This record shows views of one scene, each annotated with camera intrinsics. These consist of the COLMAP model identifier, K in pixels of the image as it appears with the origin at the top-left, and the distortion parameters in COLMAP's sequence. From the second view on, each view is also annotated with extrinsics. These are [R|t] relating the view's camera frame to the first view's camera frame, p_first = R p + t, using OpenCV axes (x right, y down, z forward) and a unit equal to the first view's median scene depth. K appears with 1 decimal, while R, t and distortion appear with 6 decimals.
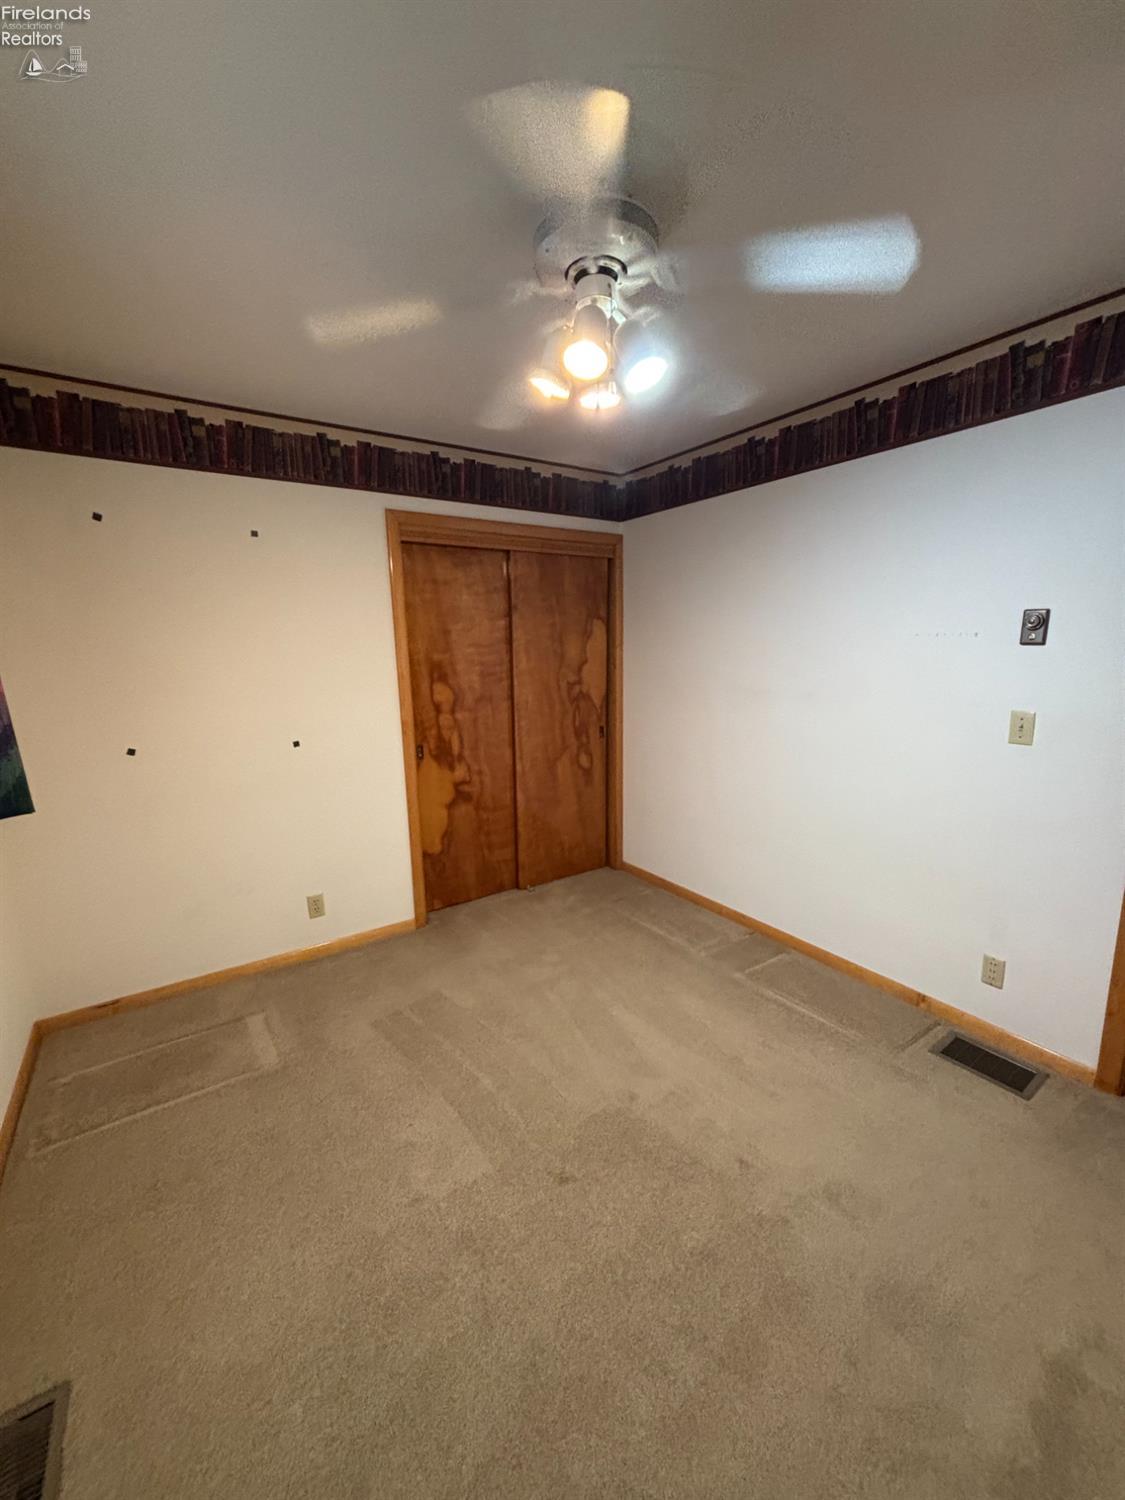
lens RADIAL K [[604.1, 0, 561.8], [0, 604.1, 738.2], [0, 0, 1]] dist [0.004727, -0.002082]
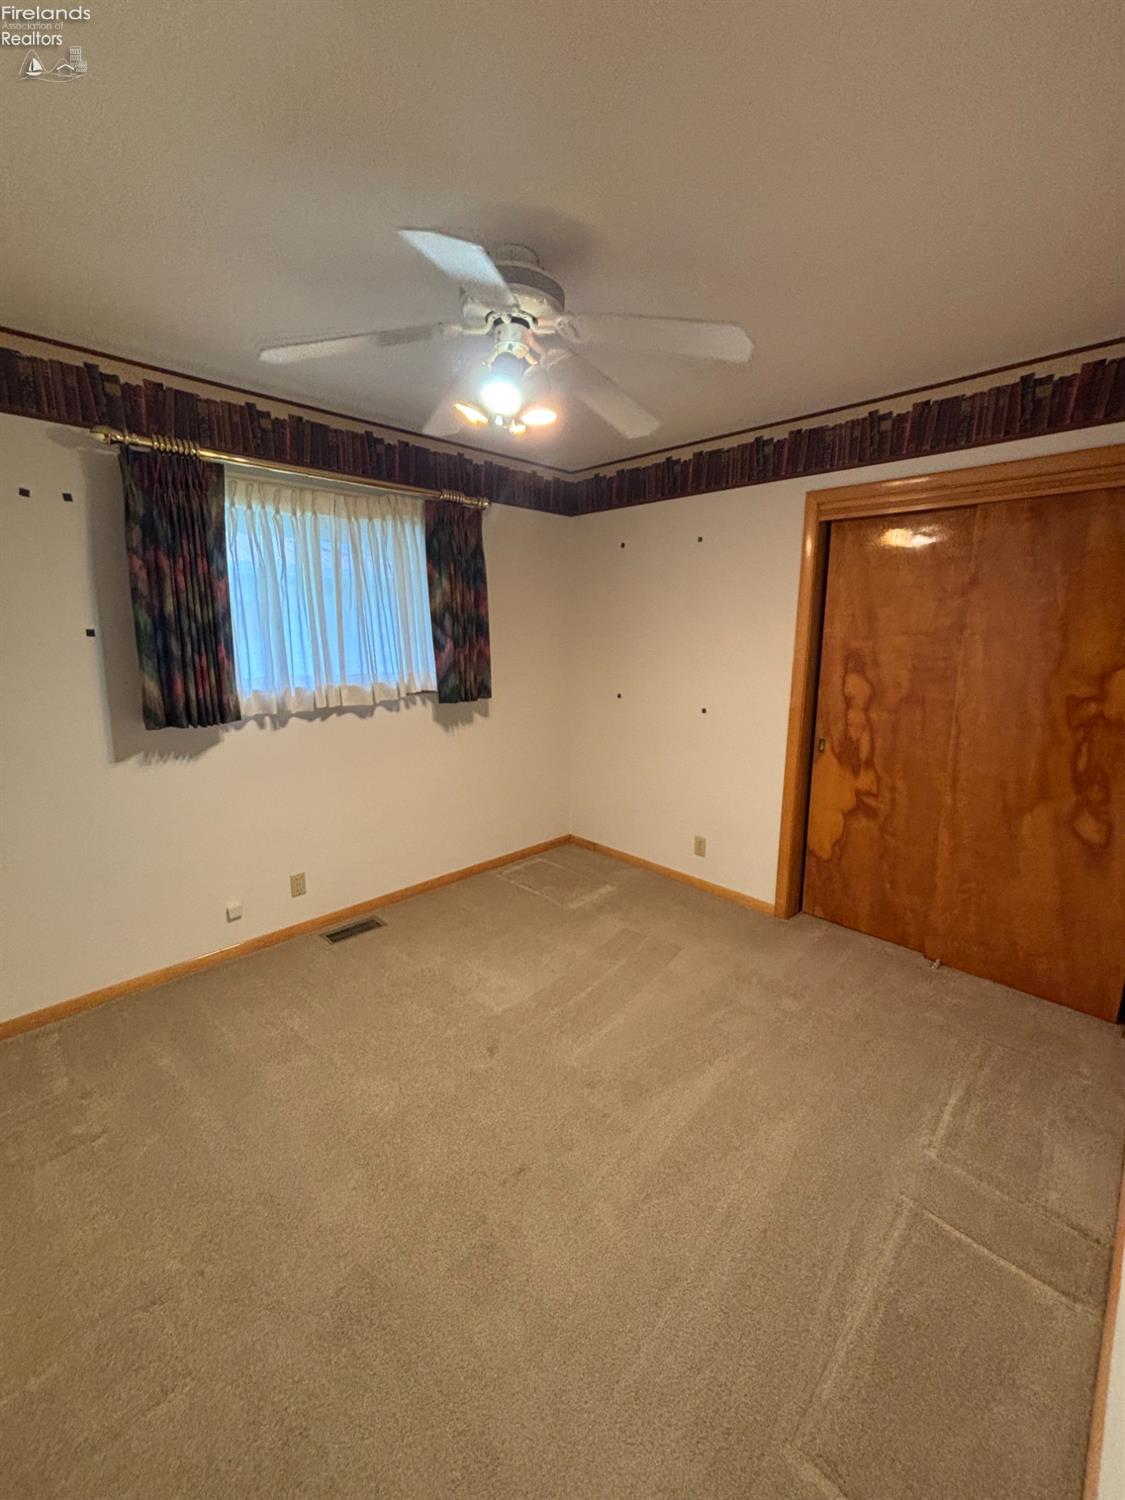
lens RADIAL K [[604.1, 0, 556.2], [0, 604.1, 728.1], [0, 0, 1]] dist [0.004727, -0.002082]
pose [[0.180575, 0.179736, -0.966999, 0.569282], [-0.161987, 0.975171, 0.151006, -0.074335], [0.970130, 0.129373, 0.205207, 0.388613]]
